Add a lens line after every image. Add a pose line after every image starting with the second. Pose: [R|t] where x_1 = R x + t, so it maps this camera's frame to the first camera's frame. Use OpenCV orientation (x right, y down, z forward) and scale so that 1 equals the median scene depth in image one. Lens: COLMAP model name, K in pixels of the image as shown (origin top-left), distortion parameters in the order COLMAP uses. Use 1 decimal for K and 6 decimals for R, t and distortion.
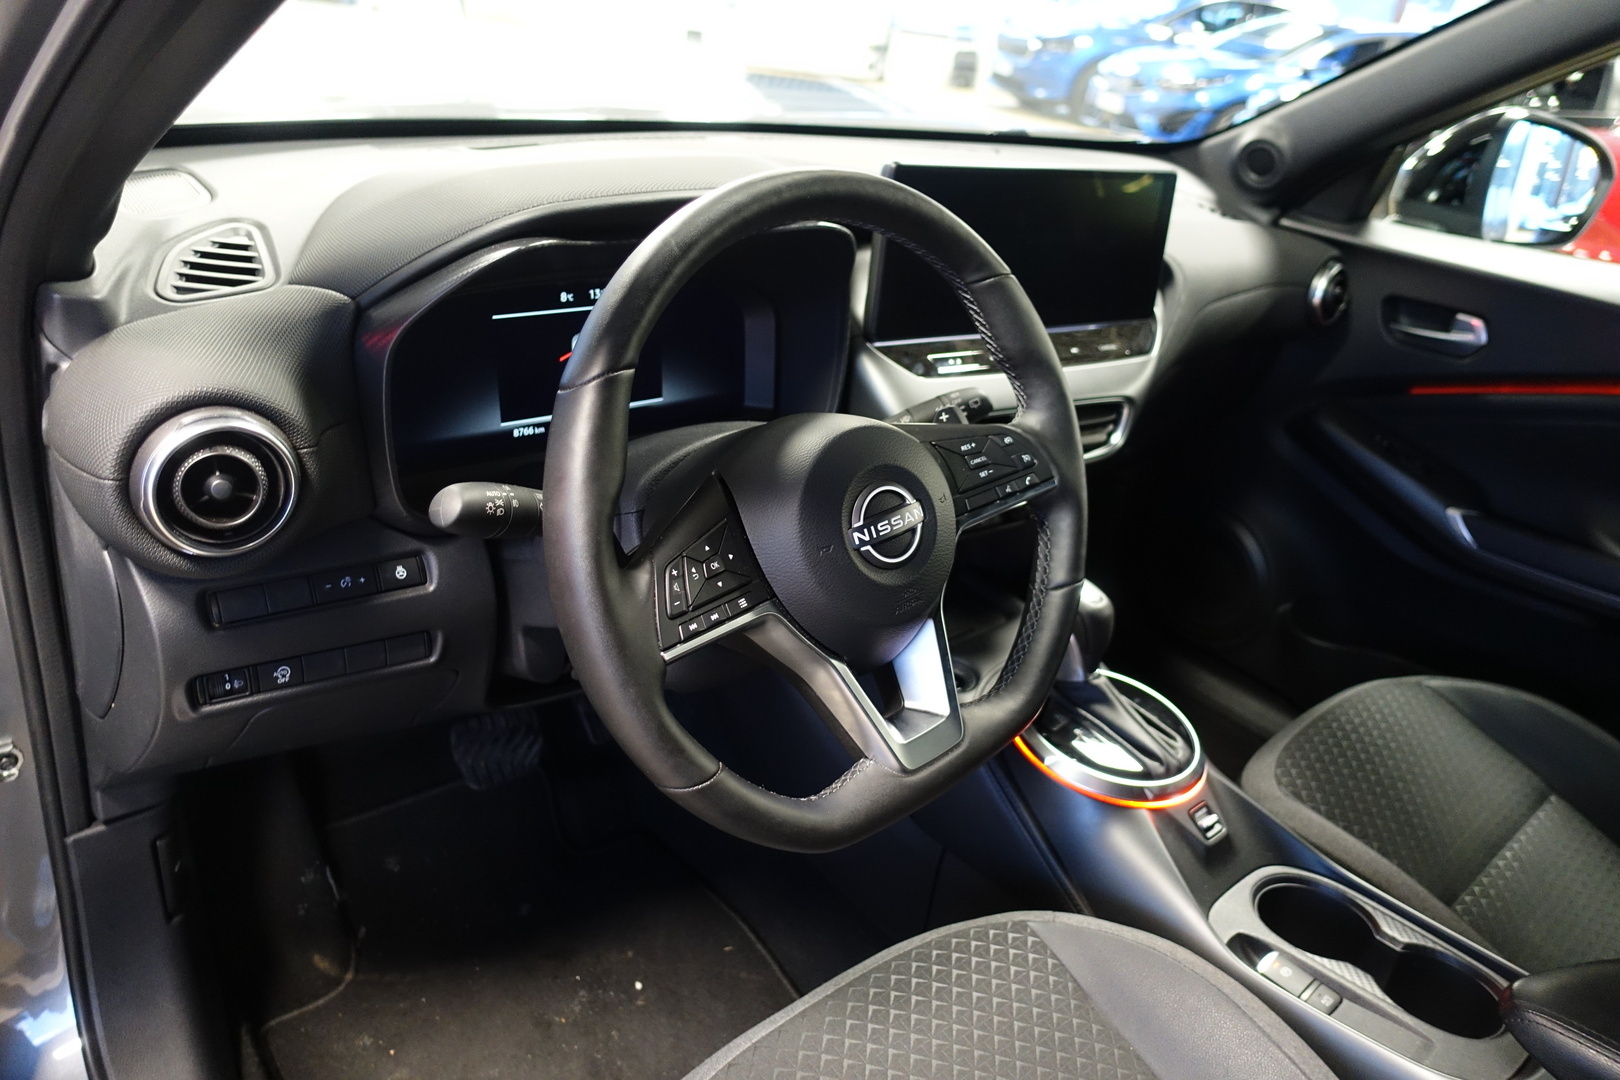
lens RADIAL K [[1131.3, 0, 810.0], [0, 1131.3, 540.0], [0, 0, 1]] dist [-0.011429, -0.001440]
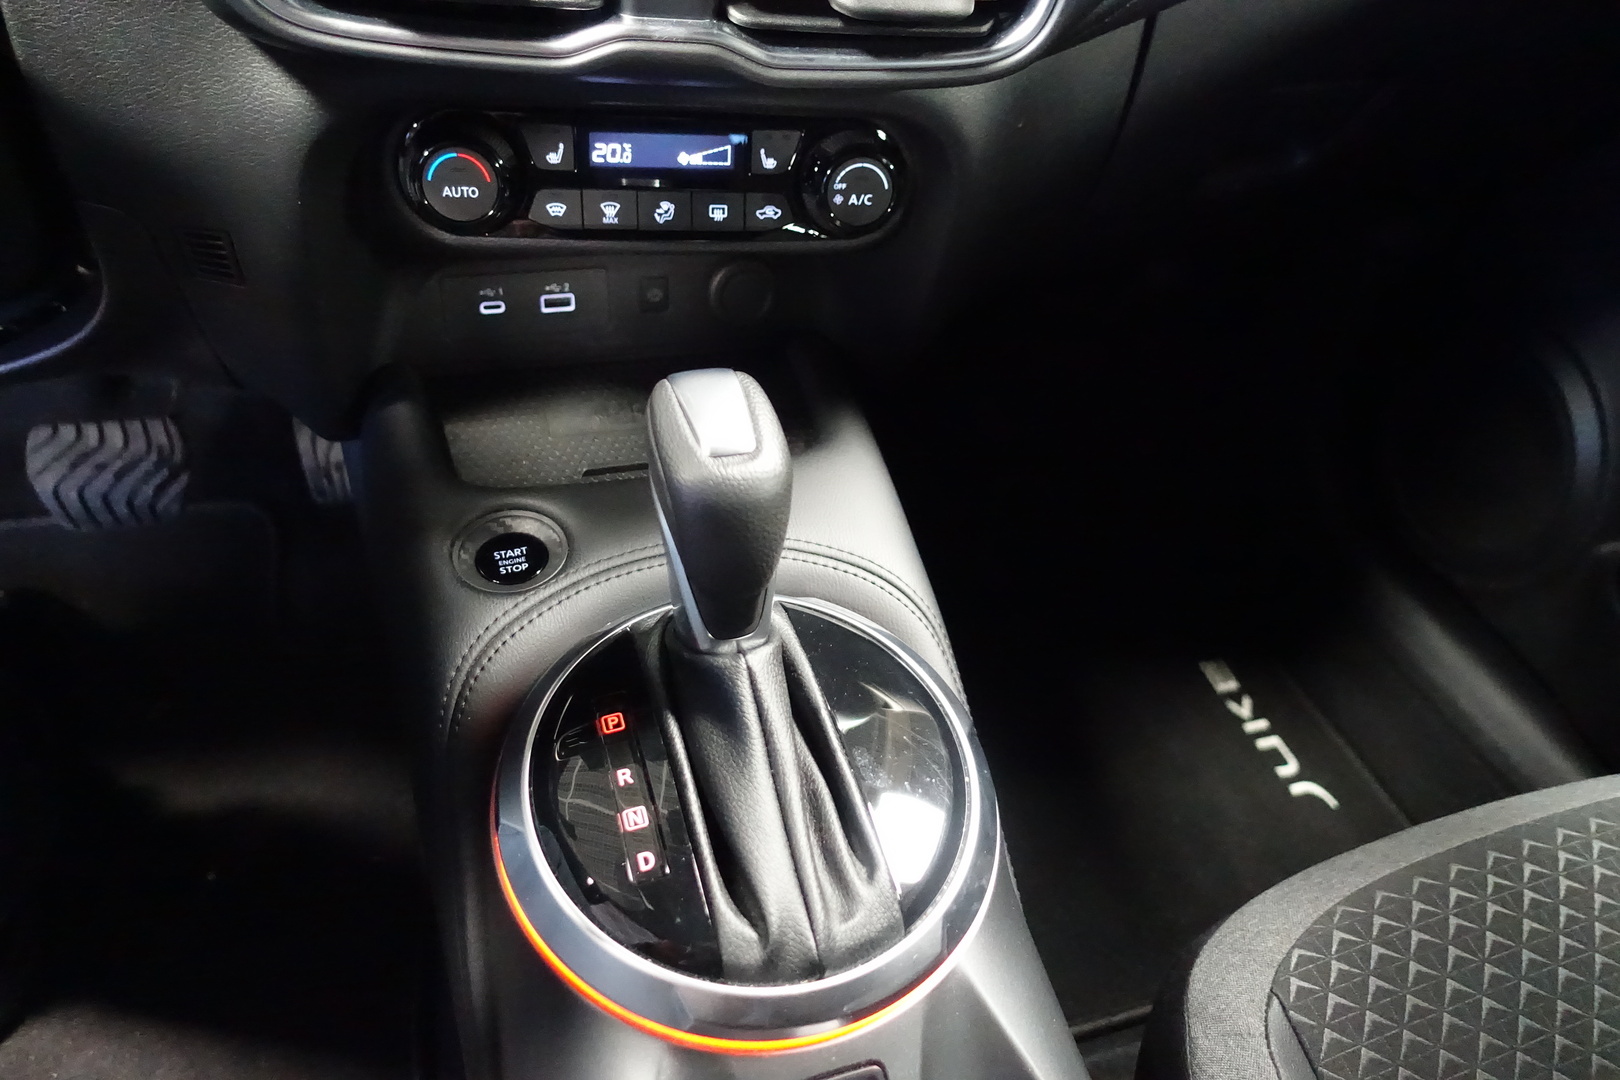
lens RADIAL K [[1112.9, 0, 810.0], [0, 1112.9, 540.0], [0, 0, 1]] dist [0.003019, 0.002859]
pose [[0.924357, 0.234924, -0.300625, 0.457726], [-0.165246, 0.956721, 0.239537, -0.006153], [0.343887, -0.171741, 0.923172, 0.797231]]
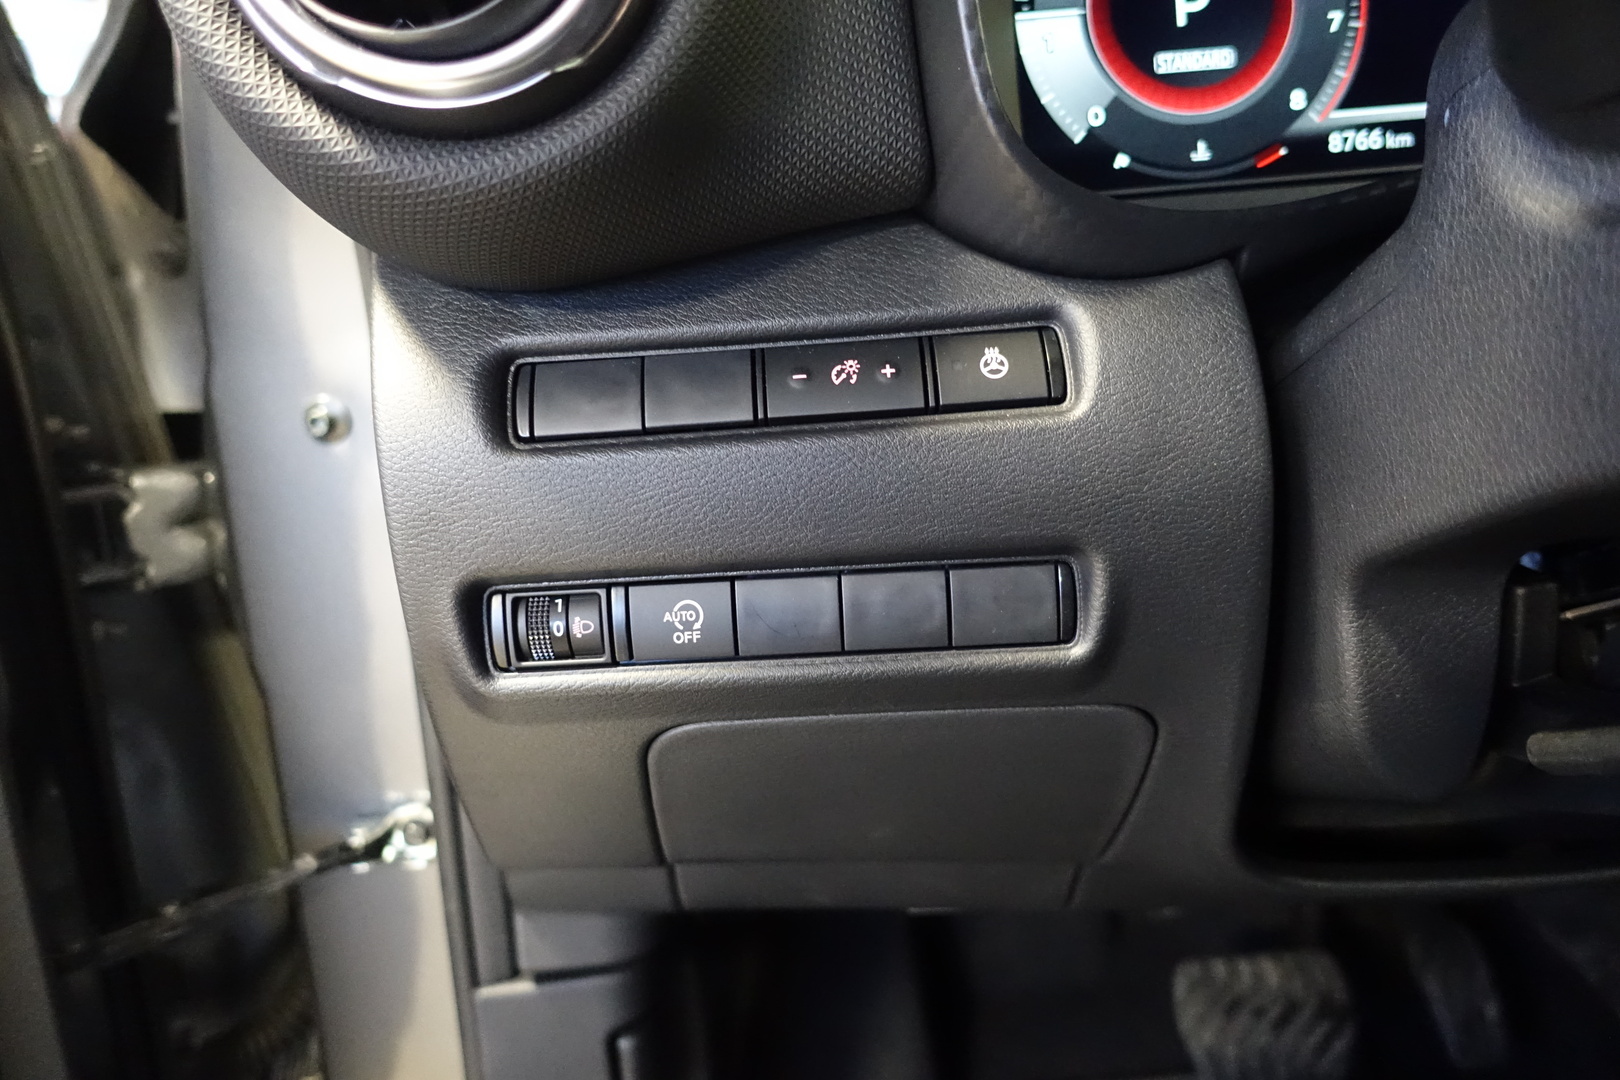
lens RADIAL K [[1112.9, 0, 810.0], [0, 1112.9, 540.0], [0, 0, 1]] dist [0.003019, 0.002859]
pose [[0.790735, -0.036286, -0.611082, -0.170052], [-0.116238, 0.971180, -0.208080, 0.140642], [0.601021, 0.235568, 0.763729, 0.616567]]
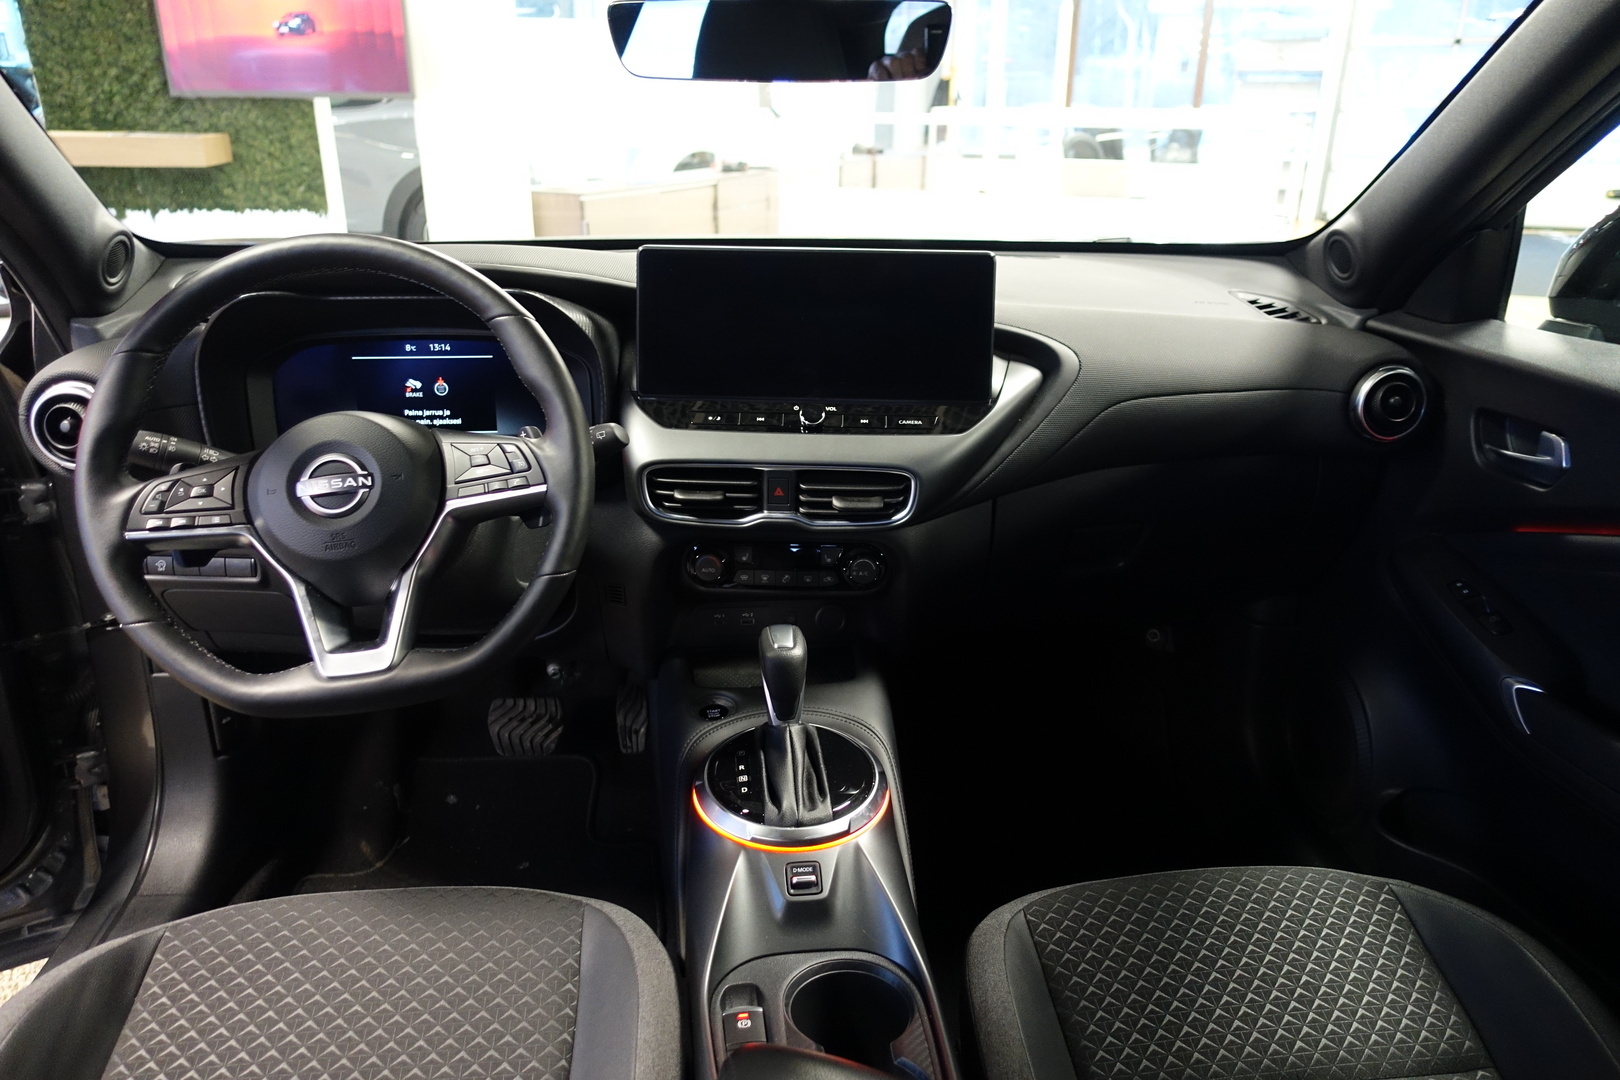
lens RADIAL K [[1131.3, 0, 810.0], [0, 1131.3, 540.0], [0, 0, 1]] dist [-0.011429, -0.001440]
pose [[0.819566, 0.096438, -0.564811, 1.001225], [-0.176298, 0.980357, -0.088426, 0.054360], [0.545189, 0.172046, 0.820469, 0.163754]]
